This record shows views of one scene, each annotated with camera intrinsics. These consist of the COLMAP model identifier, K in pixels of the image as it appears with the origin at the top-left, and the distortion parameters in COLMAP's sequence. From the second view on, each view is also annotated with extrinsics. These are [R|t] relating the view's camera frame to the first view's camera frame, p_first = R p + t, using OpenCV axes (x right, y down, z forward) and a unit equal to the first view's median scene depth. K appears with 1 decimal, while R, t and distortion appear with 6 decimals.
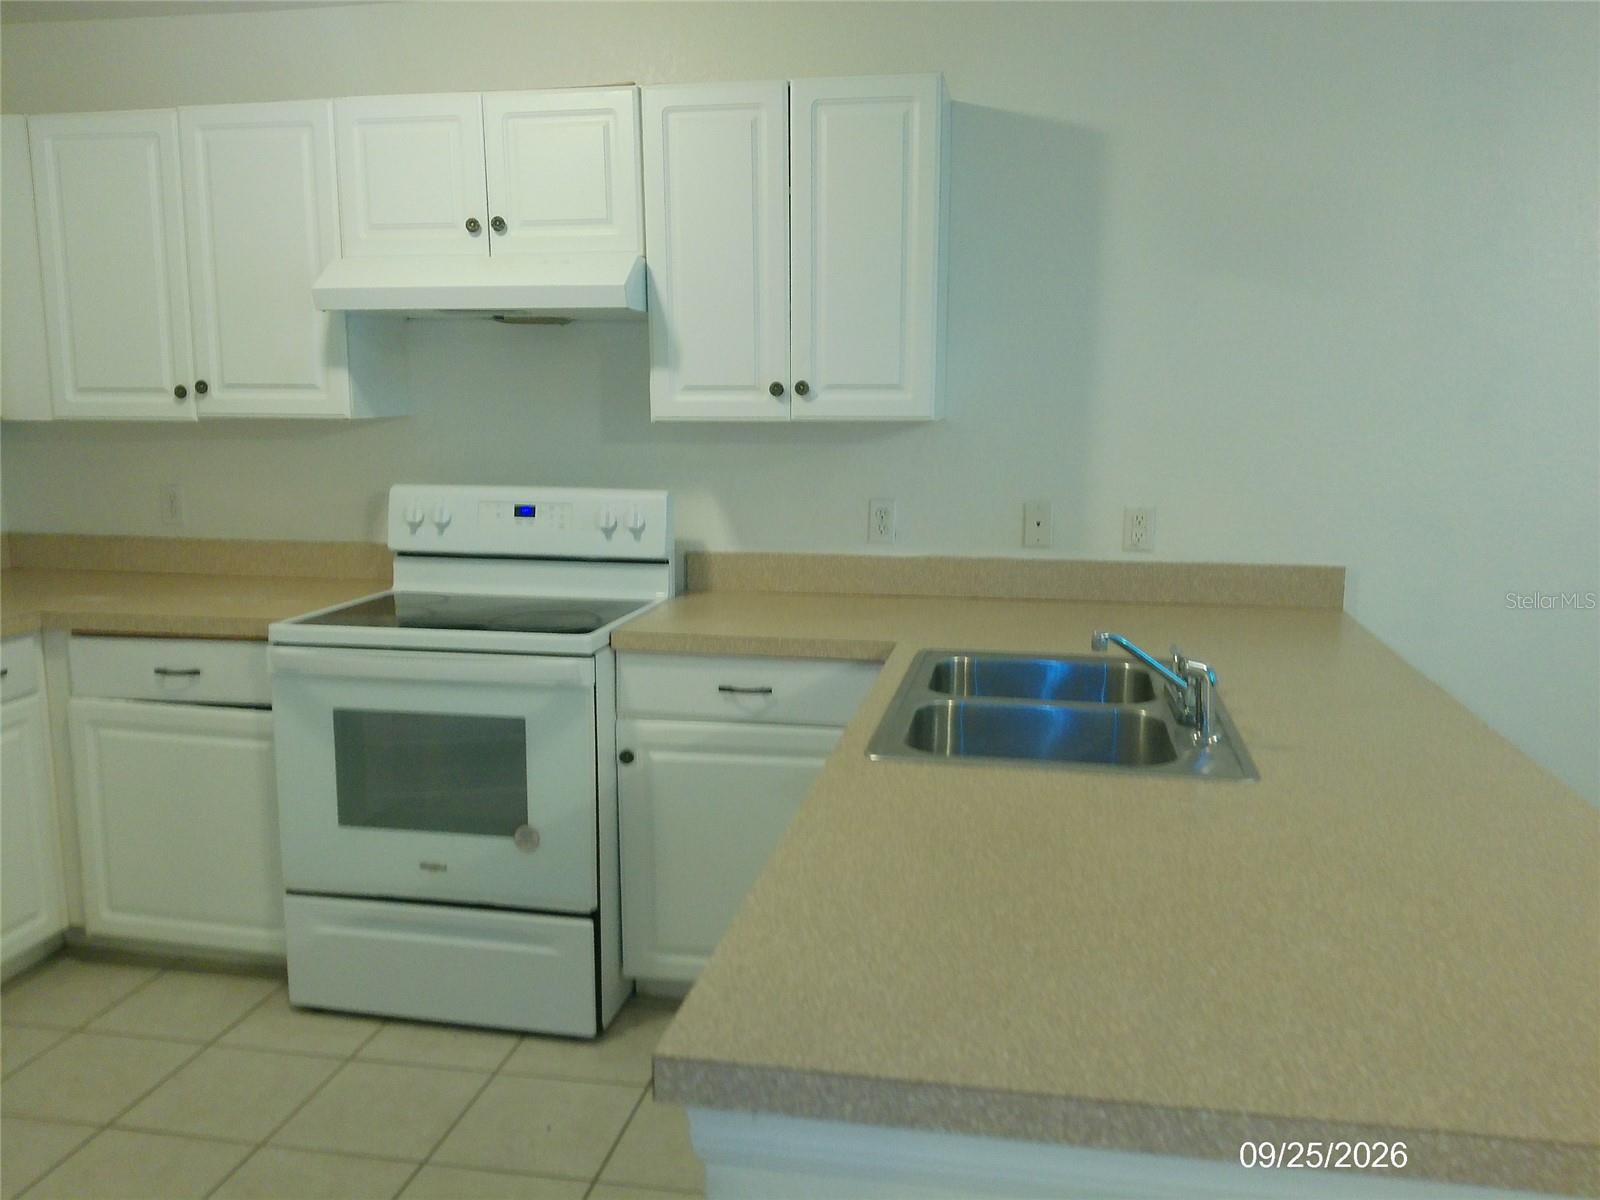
lens RADIAL K [[1197.9, 0, 800.0], [0, 1197.9, 600.0], [0, 0, 1]] dist [0.112857, -0.142518]
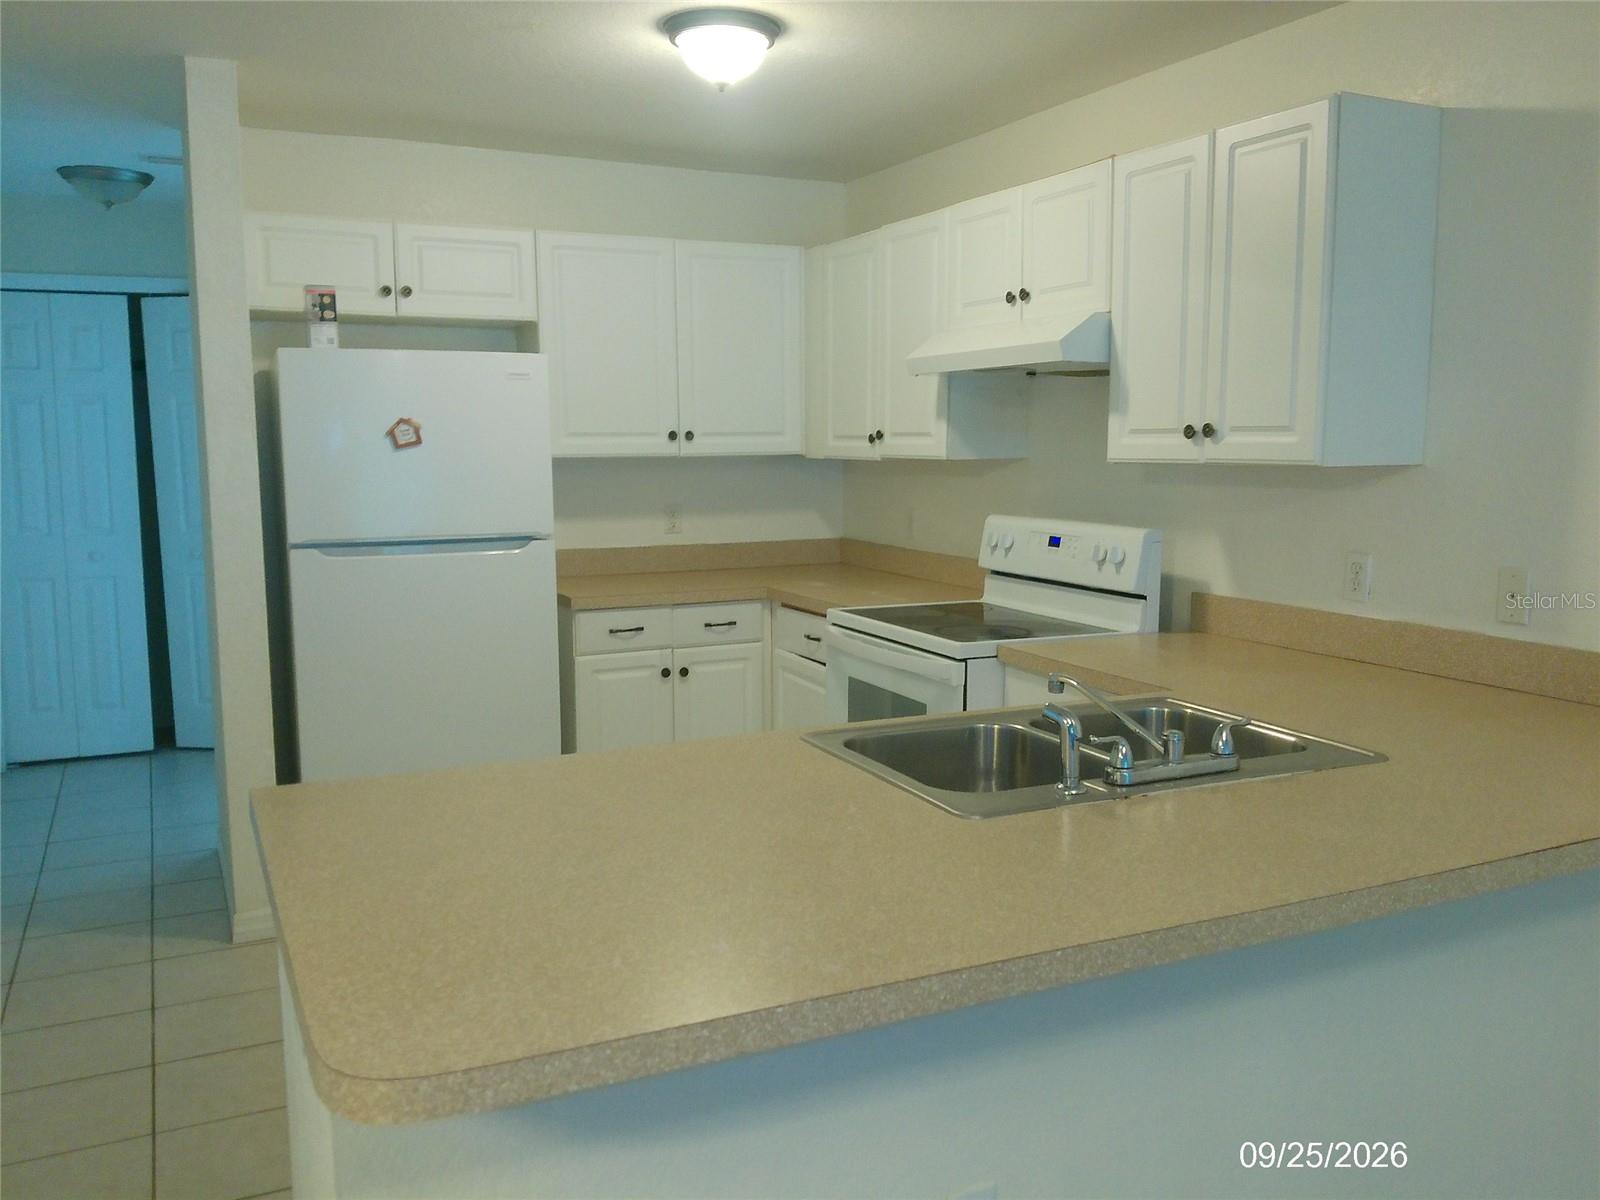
lens RADIAL K [[1336.1, 0, 847.5], [0, 1336.1, 610.6], [0, 0, 1]] dist [0.150309, -0.223528]
pose [[0.600984, 0.103010, -0.792595, 0.705733], [-0.134958, 0.990500, 0.026399, -0.017809], [0.787785, 0.091102, 0.609176, 0.097019]]
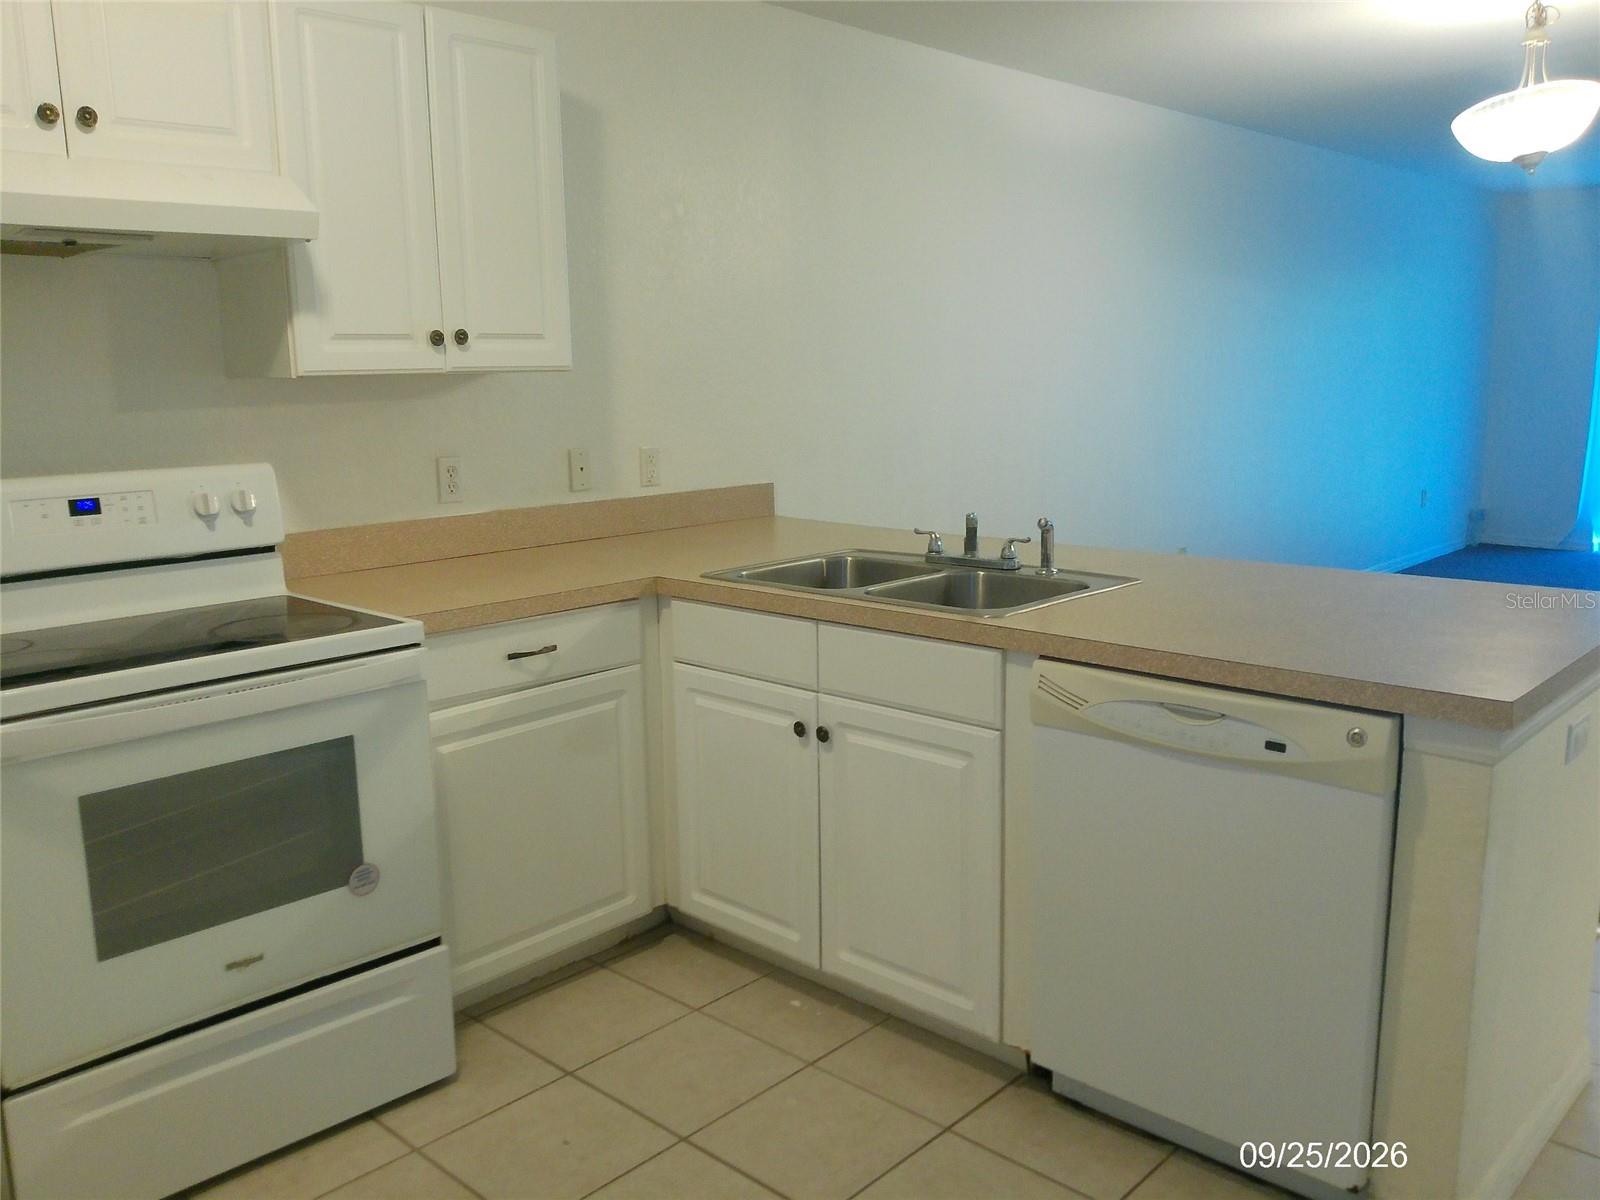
lens RADIAL K [[1336.1, 0, 847.5], [0, 1336.1, 610.6], [0, 0, 1]] dist [0.150309, -0.223528]
pose [[0.524471, -0.169938, 0.834297, -0.741468], [0.156071, 0.982465, 0.102006, -0.026181], [-0.837002, 0.076710, 0.541797, 0.182187]]
